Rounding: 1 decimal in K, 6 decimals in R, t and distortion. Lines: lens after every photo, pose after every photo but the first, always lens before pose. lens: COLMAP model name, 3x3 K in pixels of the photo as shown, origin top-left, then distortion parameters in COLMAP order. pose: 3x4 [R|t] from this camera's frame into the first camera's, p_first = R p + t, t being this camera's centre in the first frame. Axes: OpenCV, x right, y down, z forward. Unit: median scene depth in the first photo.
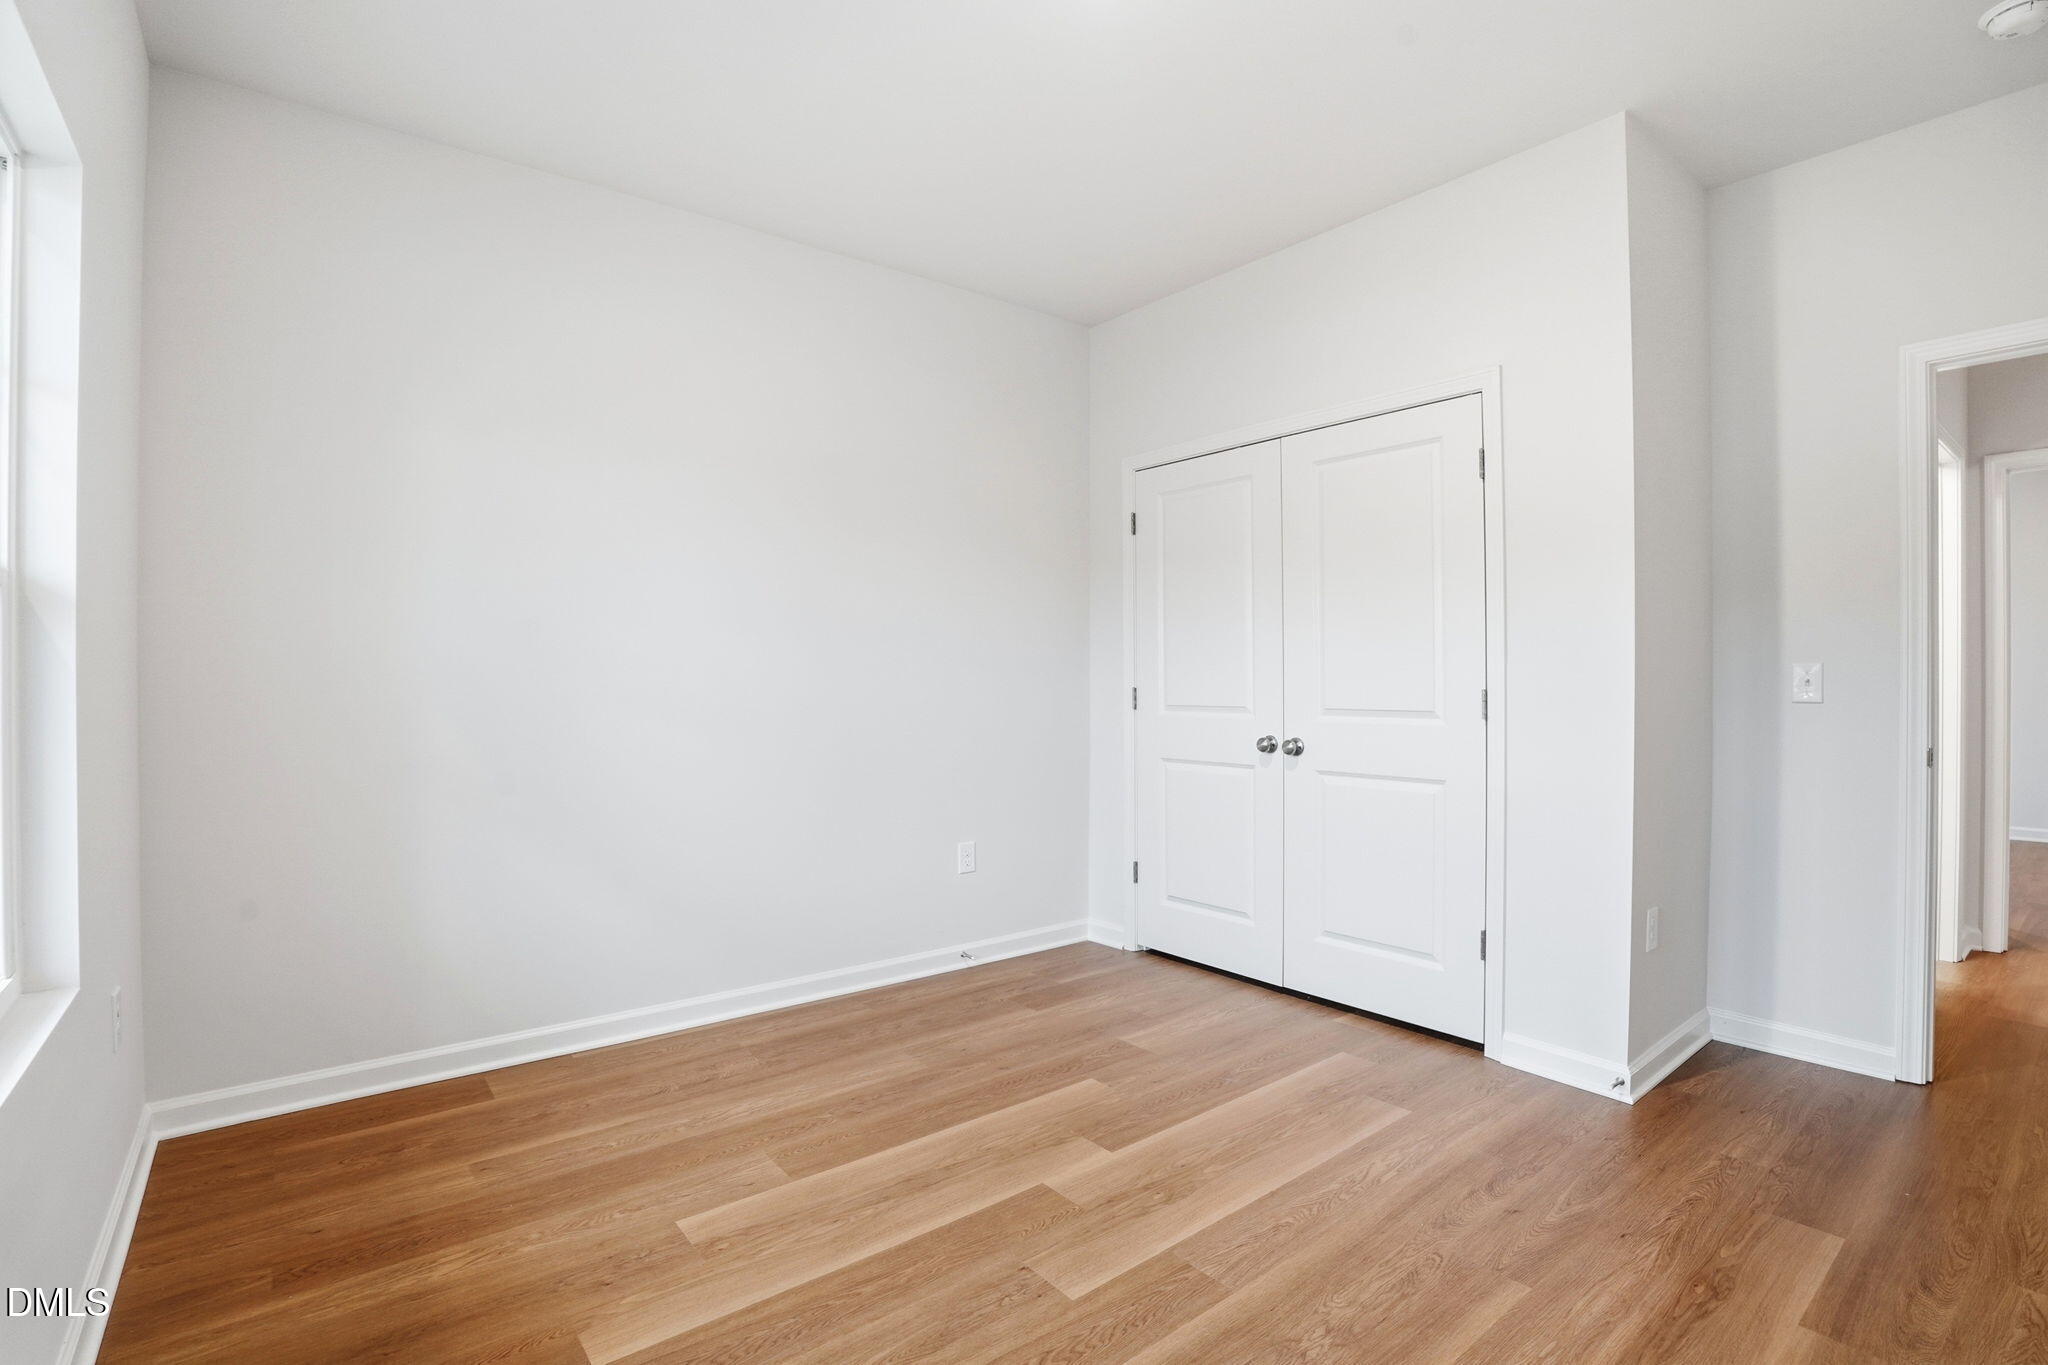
lens RADIAL K [[942.5, 0, 1030.9], [0, 942.5, 677.3], [0, 0, 1]] dist [-0.073154, 0.021958]
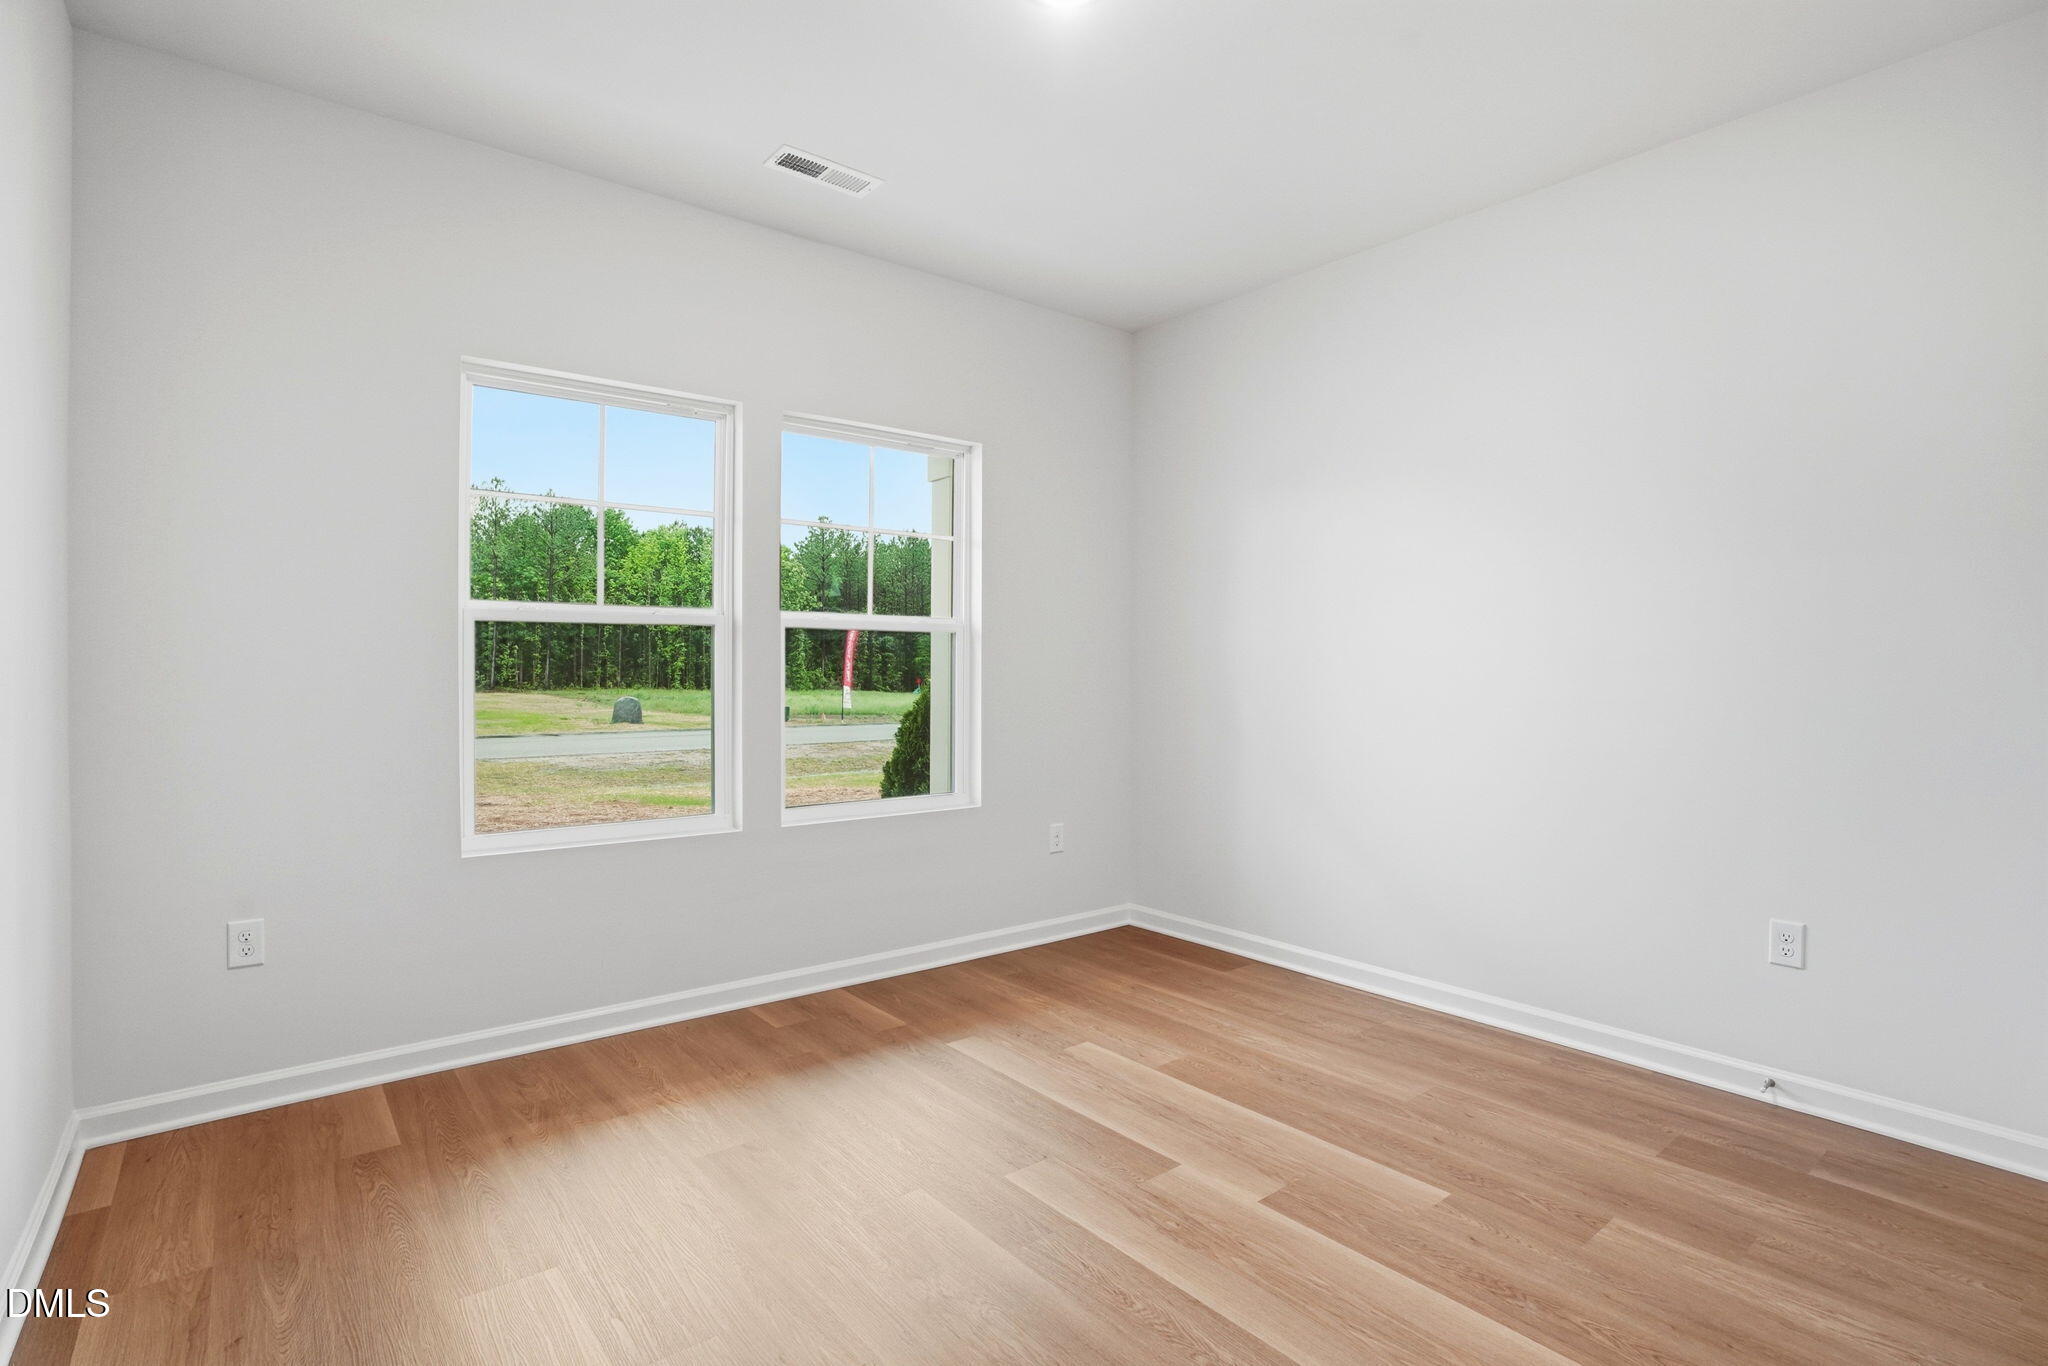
lens RADIAL K [[942.5, 0, 1030.9], [0, 942.5, 677.8], [0, 0, 1]] dist [-0.073154, 0.021958]
pose [[0.035528, 0.013236, -0.999281, 0.904321], [-0.002937, 0.999909, 0.013140, -0.017530], [0.999364, 0.002468, 0.035564, 0.679399]]
